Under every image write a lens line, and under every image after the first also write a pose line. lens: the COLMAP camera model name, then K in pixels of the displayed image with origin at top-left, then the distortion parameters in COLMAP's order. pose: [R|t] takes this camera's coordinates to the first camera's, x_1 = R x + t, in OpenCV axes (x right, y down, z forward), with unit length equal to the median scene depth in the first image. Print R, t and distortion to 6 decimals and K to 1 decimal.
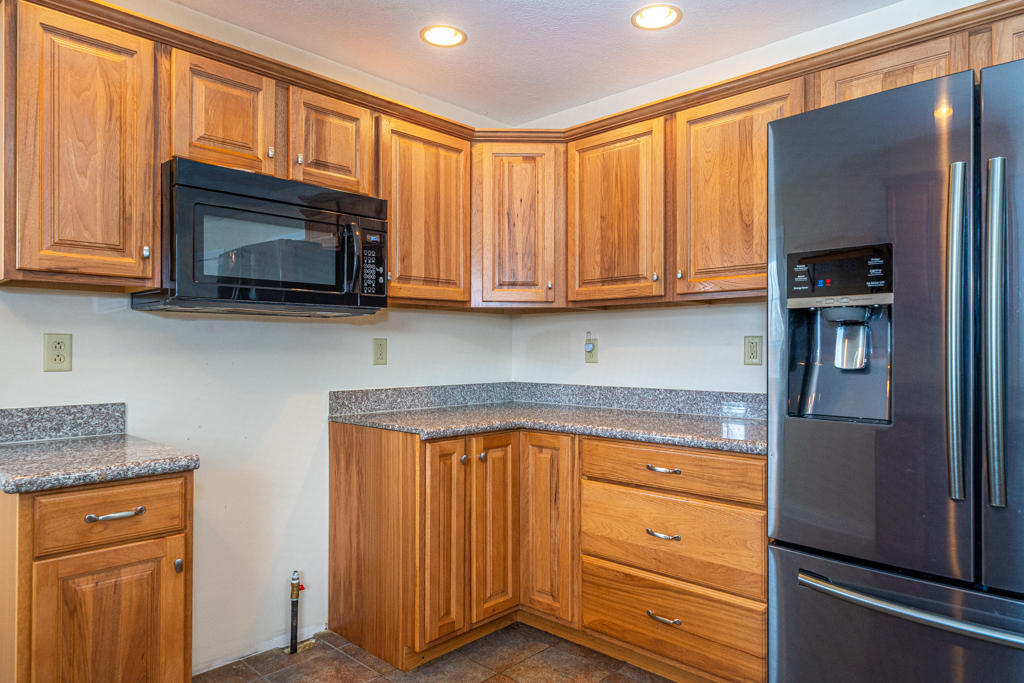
lens RADIAL K [[650.4, 0, 518.5], [0, 650.4, 344.2], [0, 0, 1]] dist [0.003720, -0.003817]
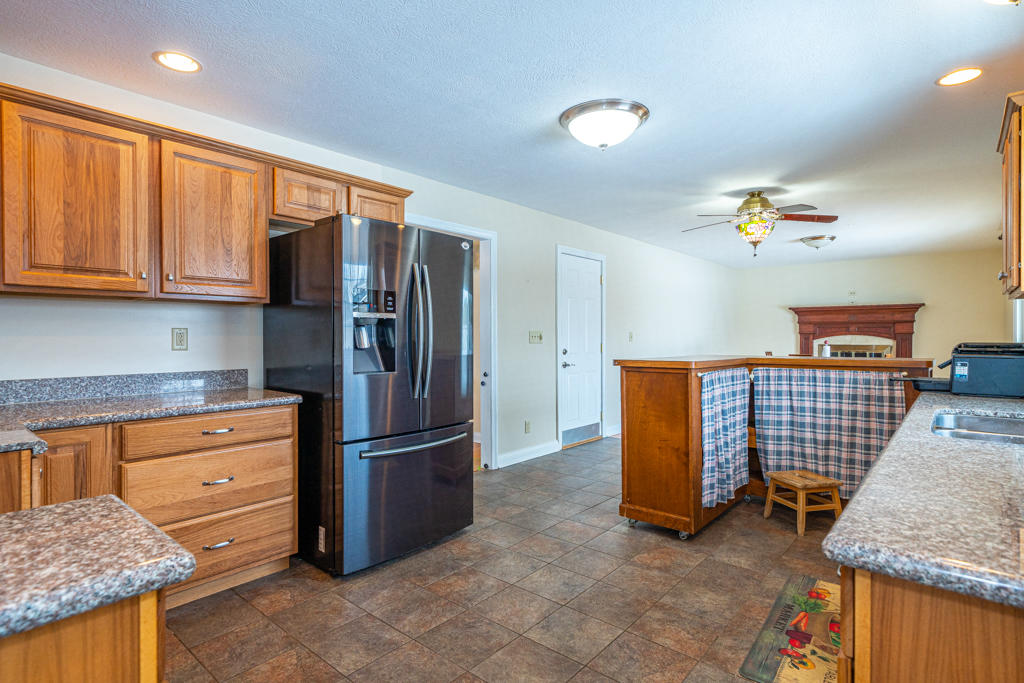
lens RADIAL K [[536.9, 0, 509.7], [0, 536.9, 336.1], [0, 0, 1]] dist [-0.003286, -0.000990]
pose [[-0.066111, -0.001976, 0.997810, -0.817366], [-0.008189, 0.999965, 0.001438, -0.003842], [-0.997779, -0.008076, -0.066125, 0.451442]]
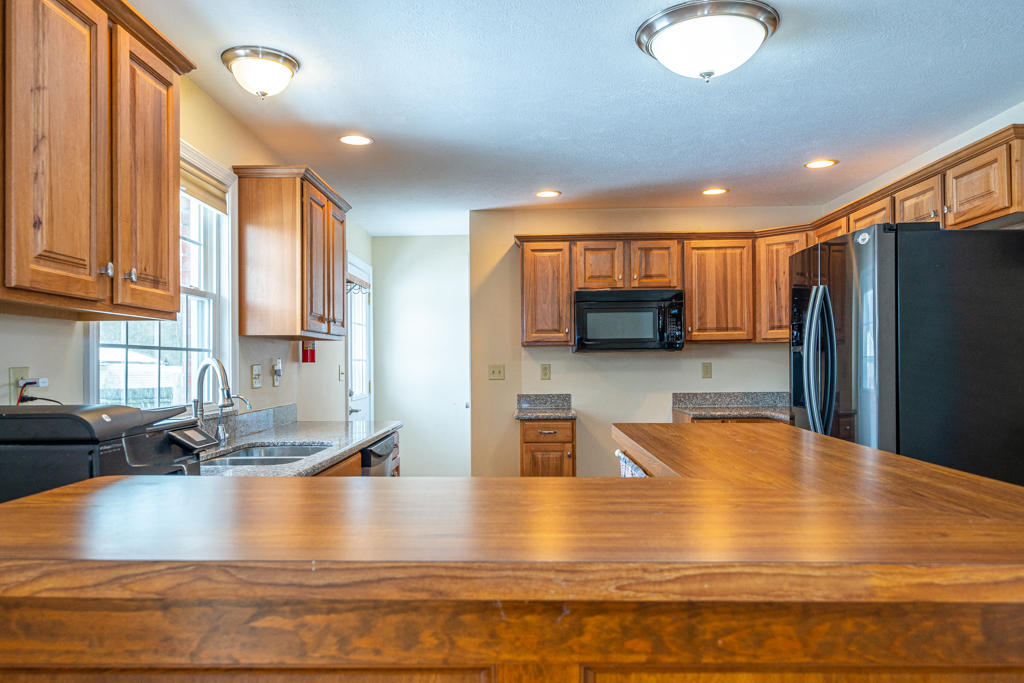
lens RADIAL K [[716.6, 0, 534.0], [0, 716.6, 360.0], [0, 0, 1]] dist [0.005807, -0.003693]
pose [[0.702871, -0.009828, -0.711249, 0.995229], [0.014963, 0.999888, 0.000971, -0.030093], [0.711159, -0.011324, 0.702940, -0.775279]]
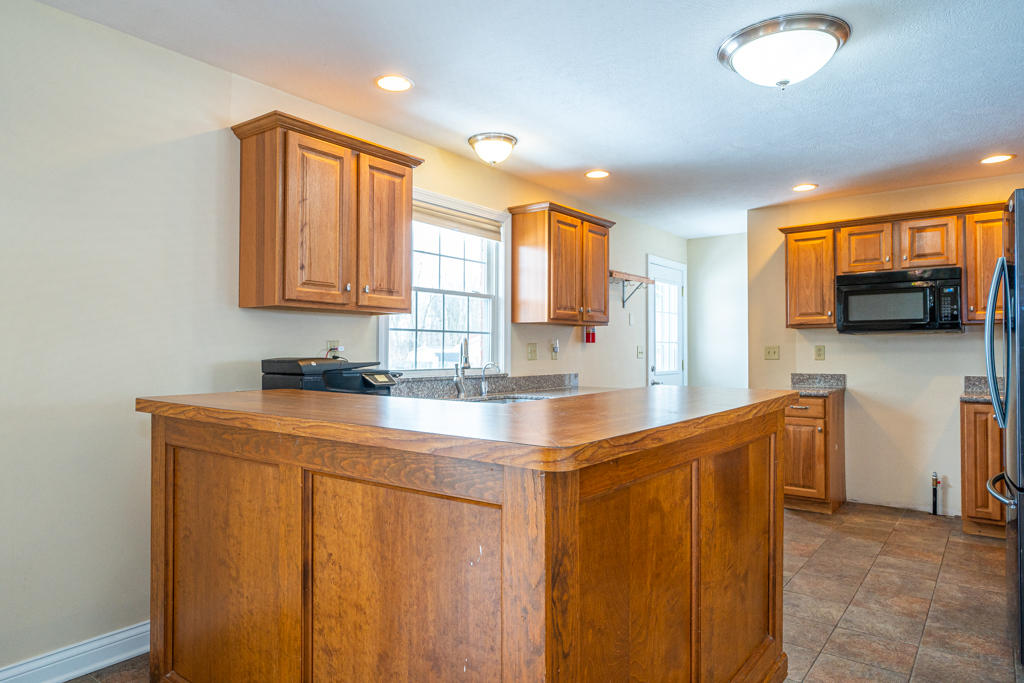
lens RADIAL K [[650.4, 0, 541.8], [0, 650.4, 342.4], [0, 0, 1]] dist [0.003720, -0.003817]
pose [[0.156572, -0.015280, -0.987548, 1.425332], [0.010253, 0.999852, -0.013844, -0.003832], [0.987613, -0.007958, 0.156706, -0.416985]]
